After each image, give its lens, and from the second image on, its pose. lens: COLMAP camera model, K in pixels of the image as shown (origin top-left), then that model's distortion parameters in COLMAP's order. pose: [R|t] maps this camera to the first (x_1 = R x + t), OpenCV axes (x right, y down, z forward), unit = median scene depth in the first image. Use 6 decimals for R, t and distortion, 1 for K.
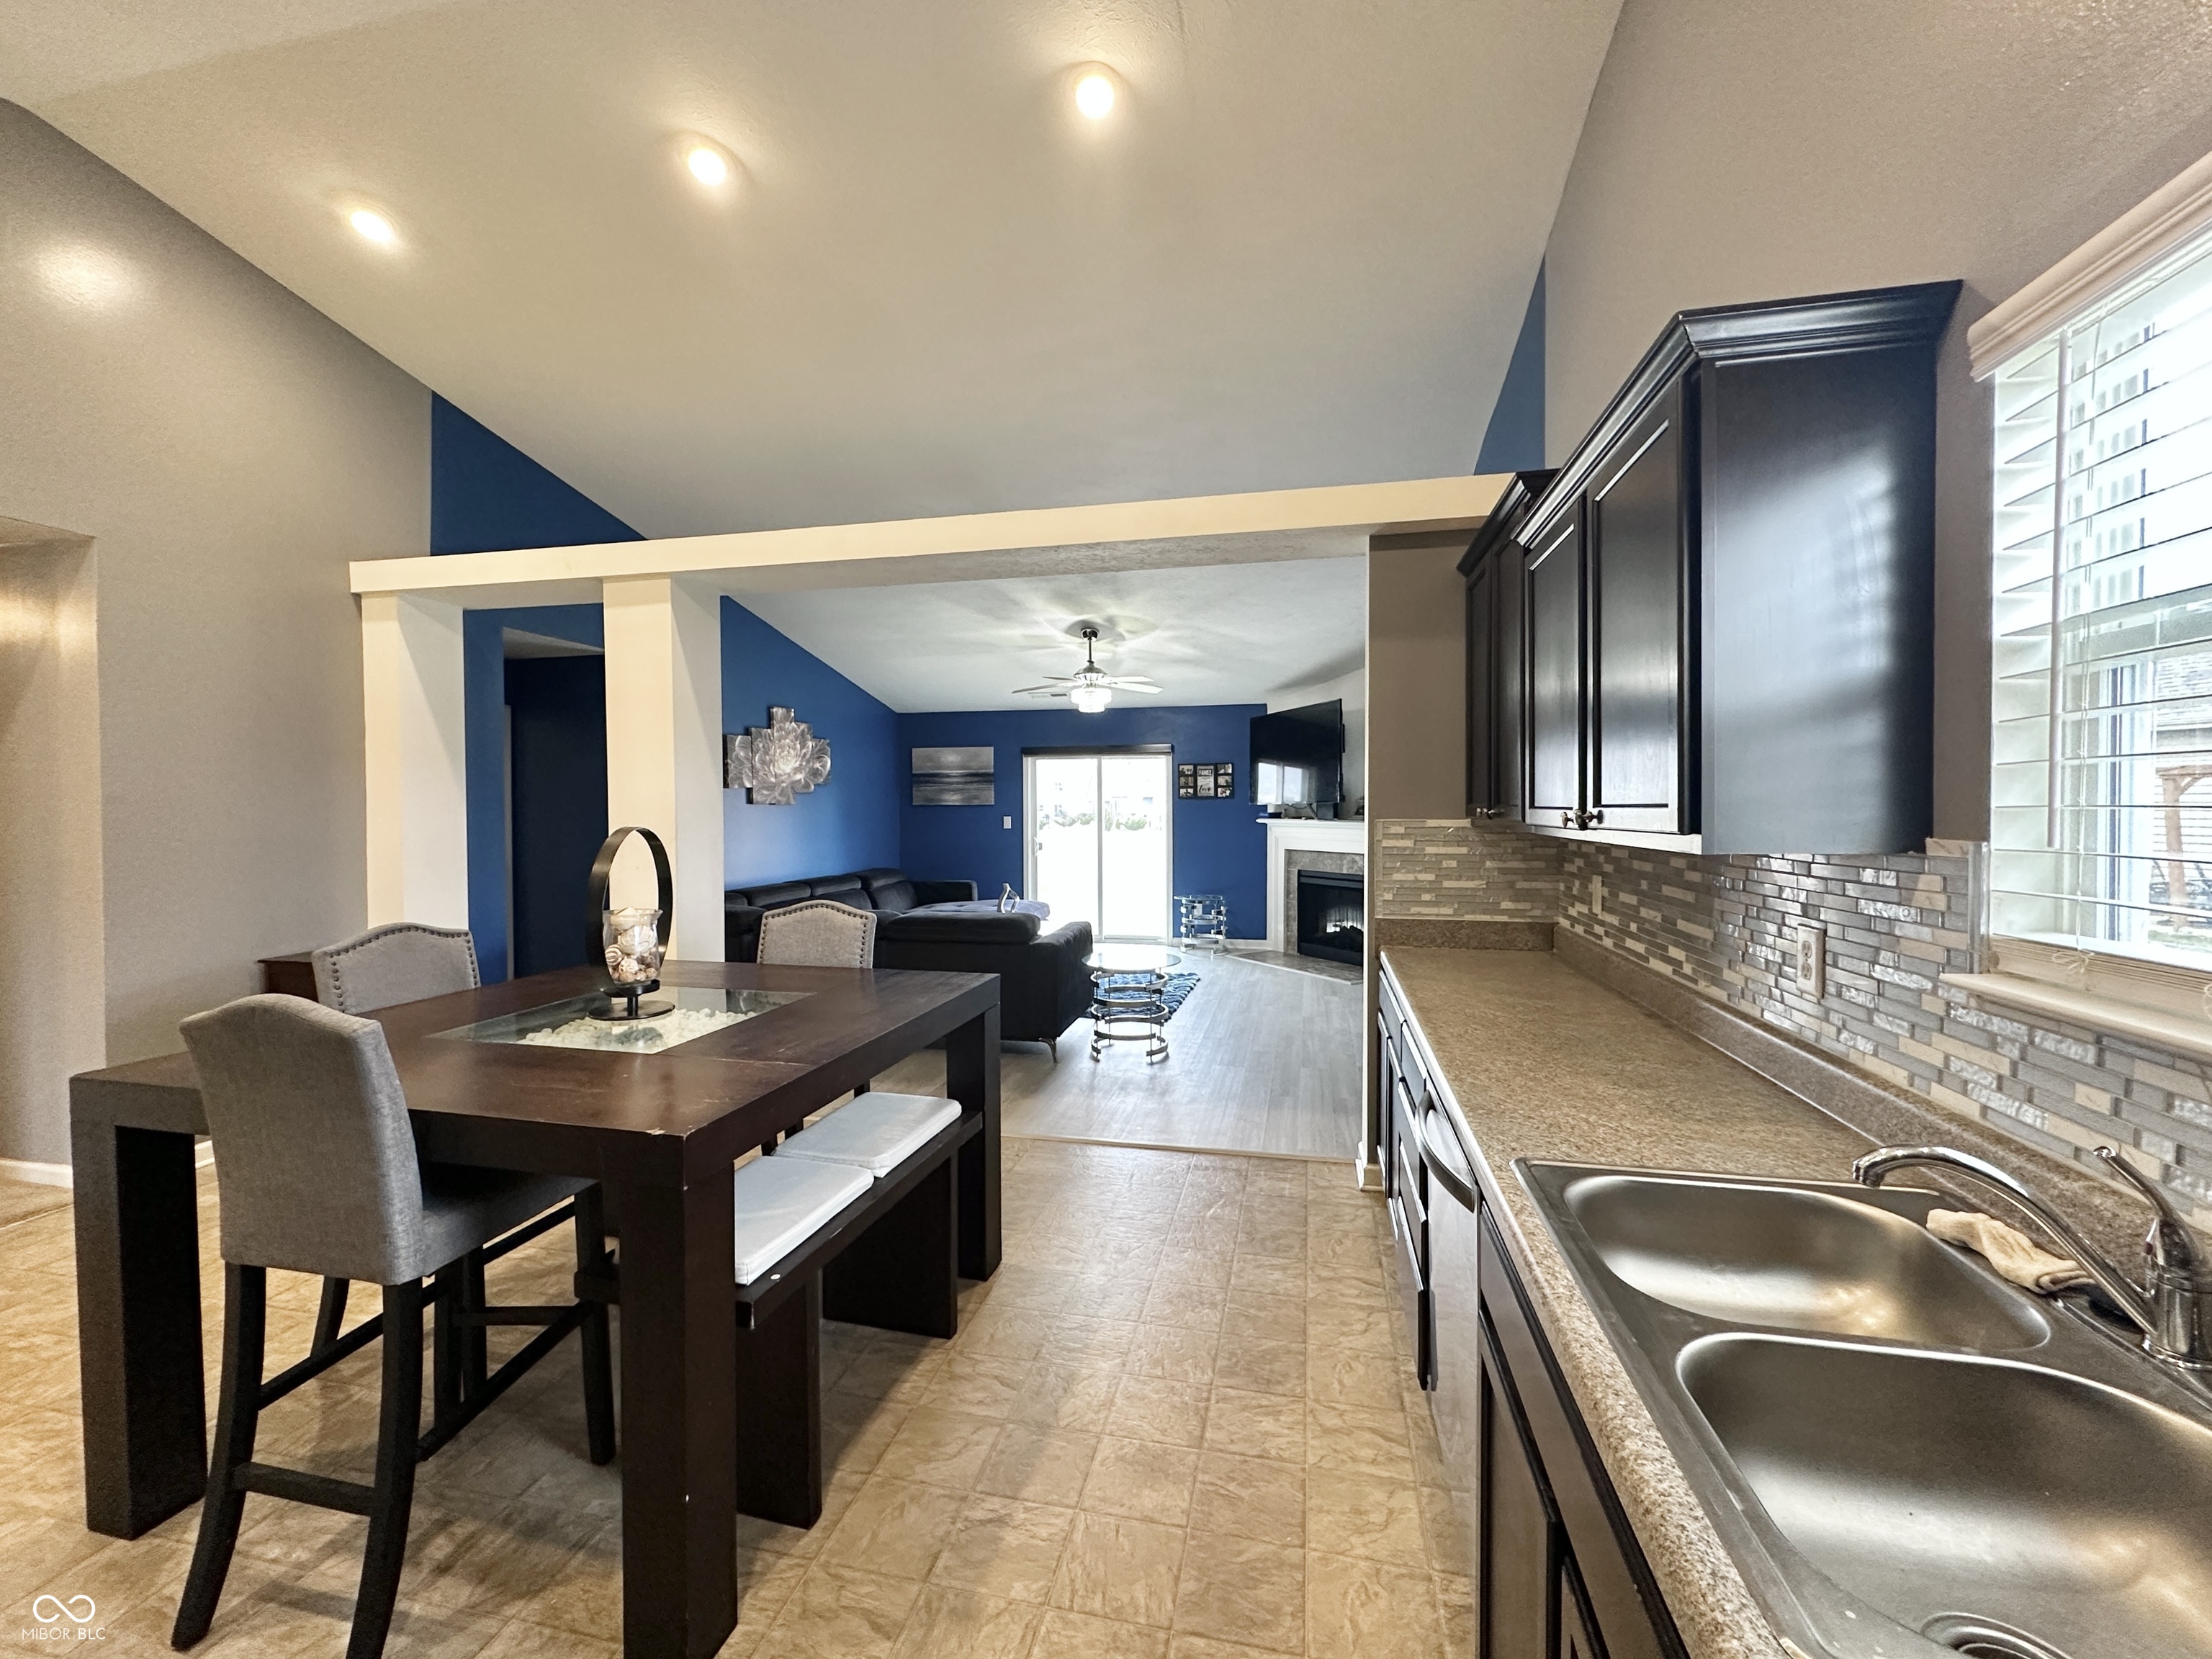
lens RADIAL K [[885.9, 0, 1107.5], [0, 885.9, 821.8], [0, 0, 1]] dist [0.004000, -0.000090]
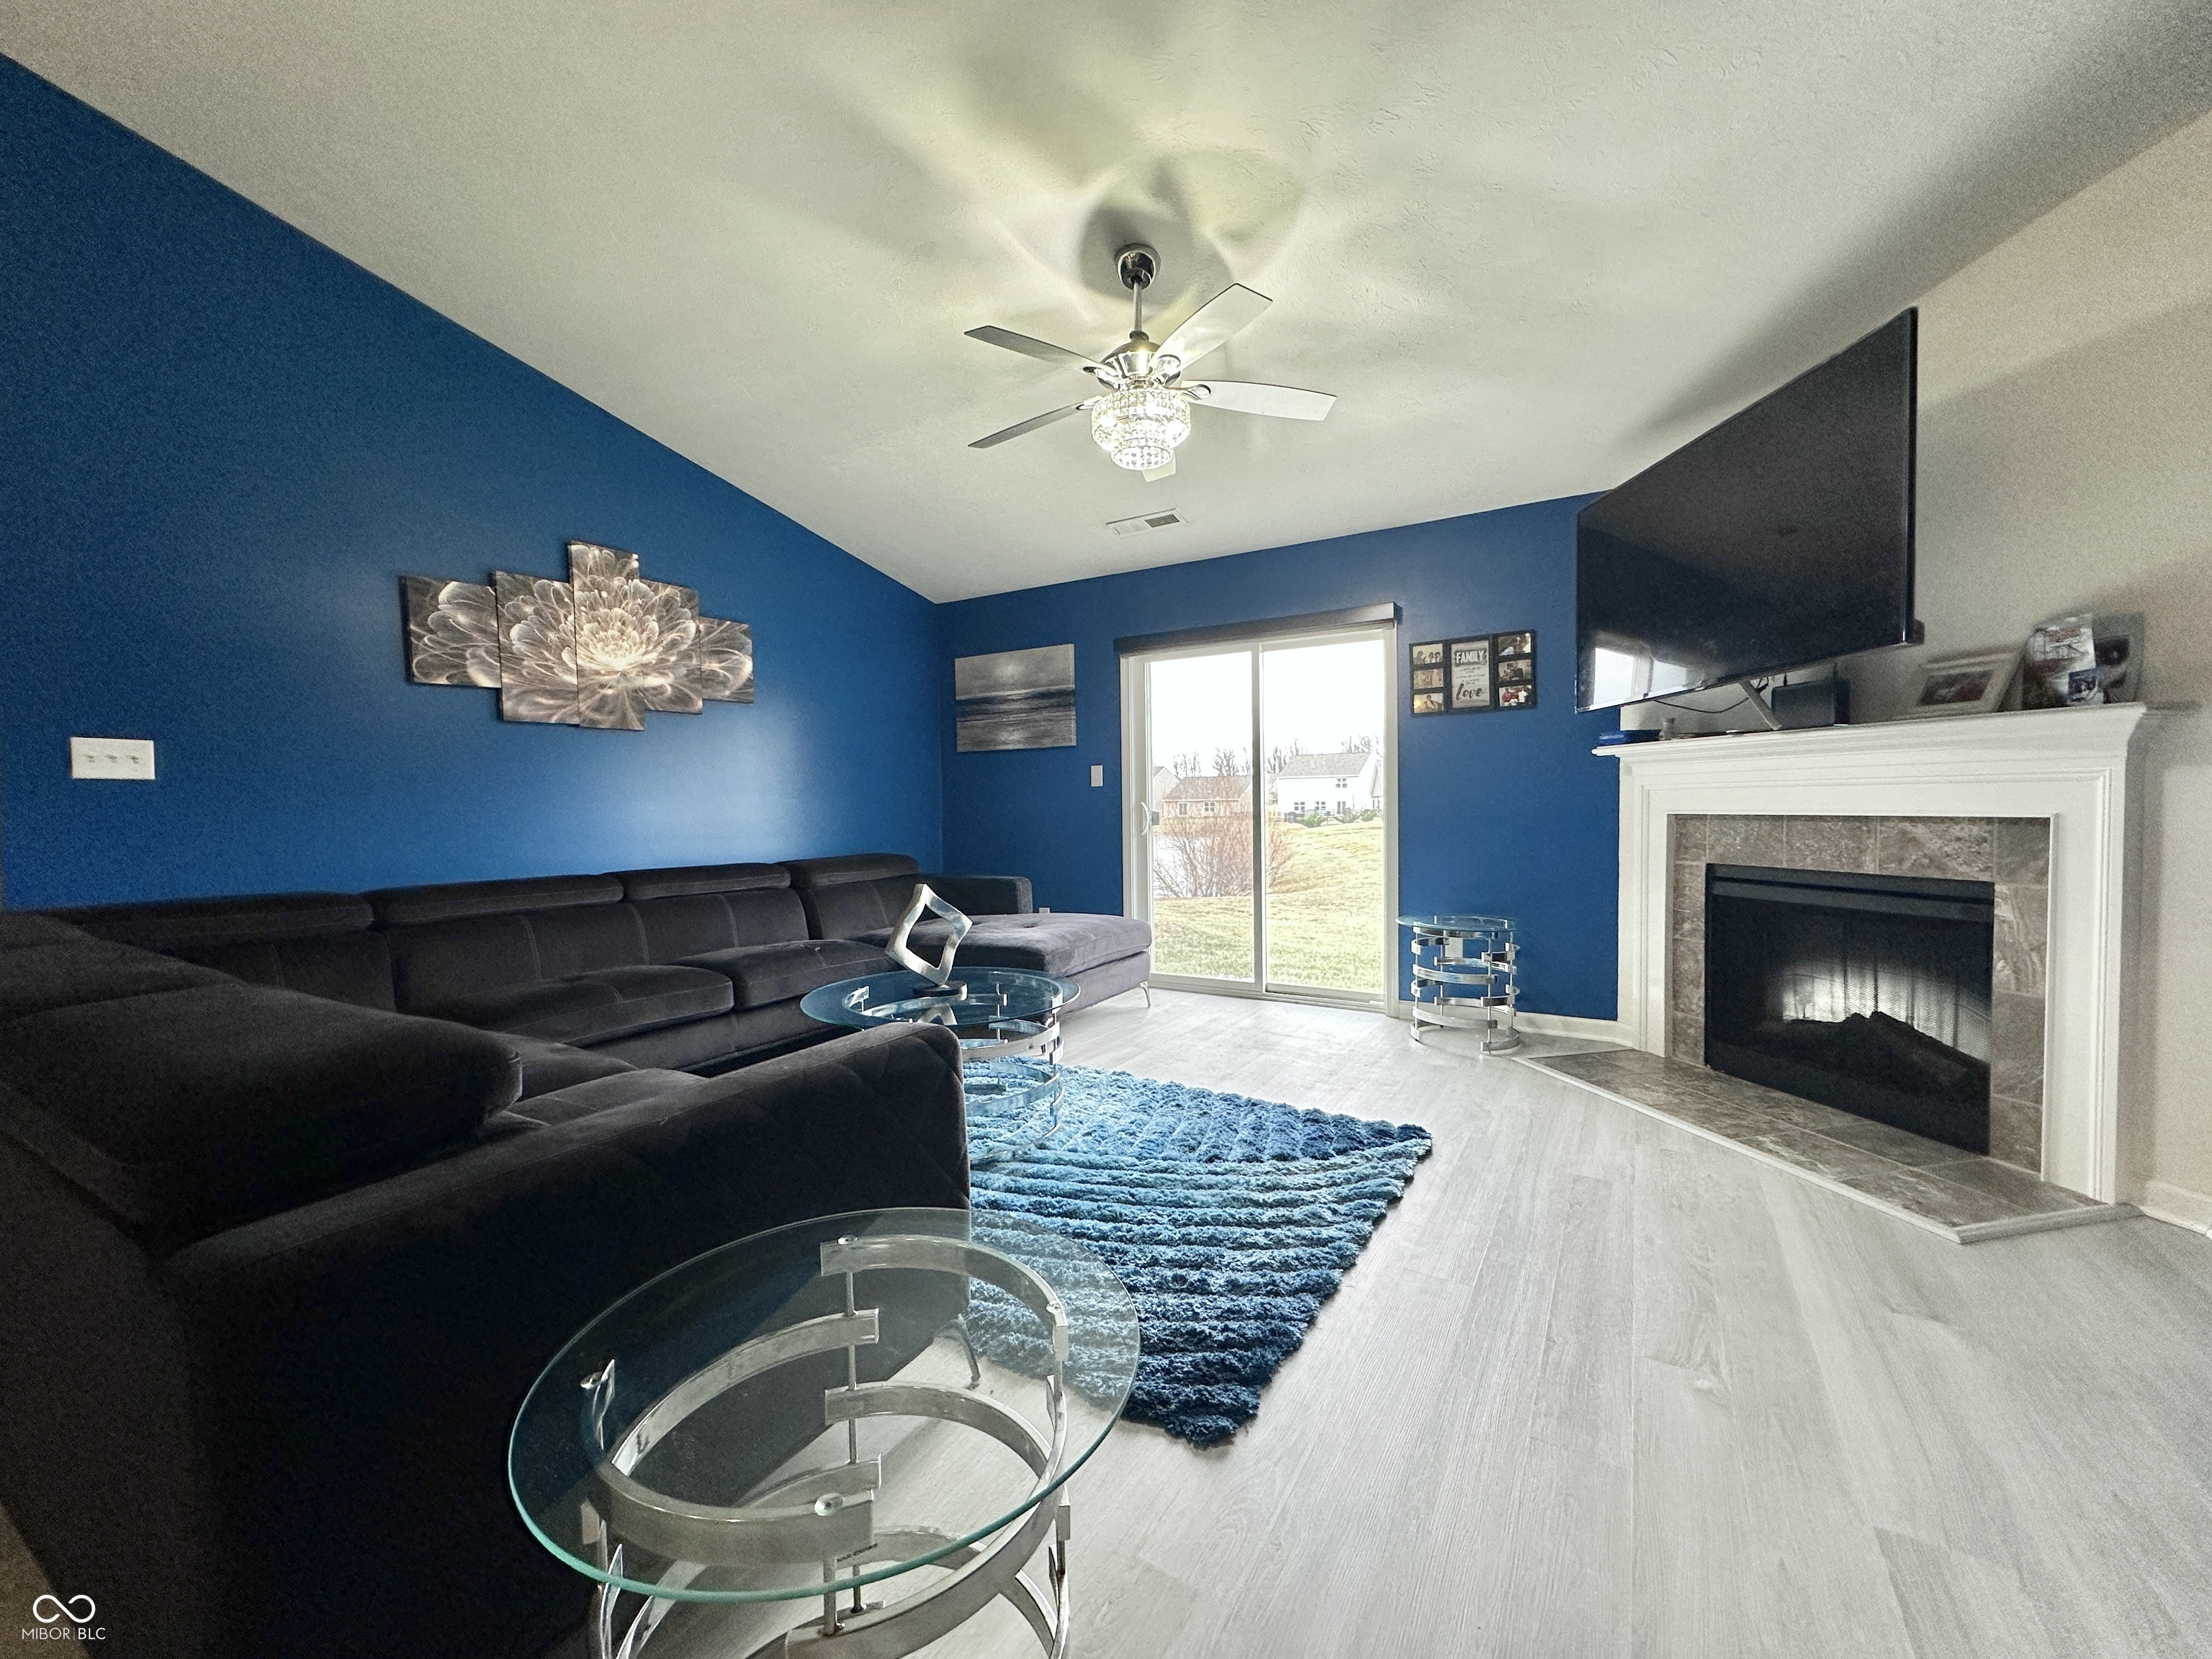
lens RADIAL K [[885.9, 0, 1099.5], [0, 885.9, 826.2], [0, 0, 1]] dist [0.004000, -0.000090]
pose [[0.948198, -0.000978, -0.317679, 0.077960], [0.003546, 0.999966, 0.007508, 0.032550], [0.317661, -0.008246, 0.948169, 0.518950]]
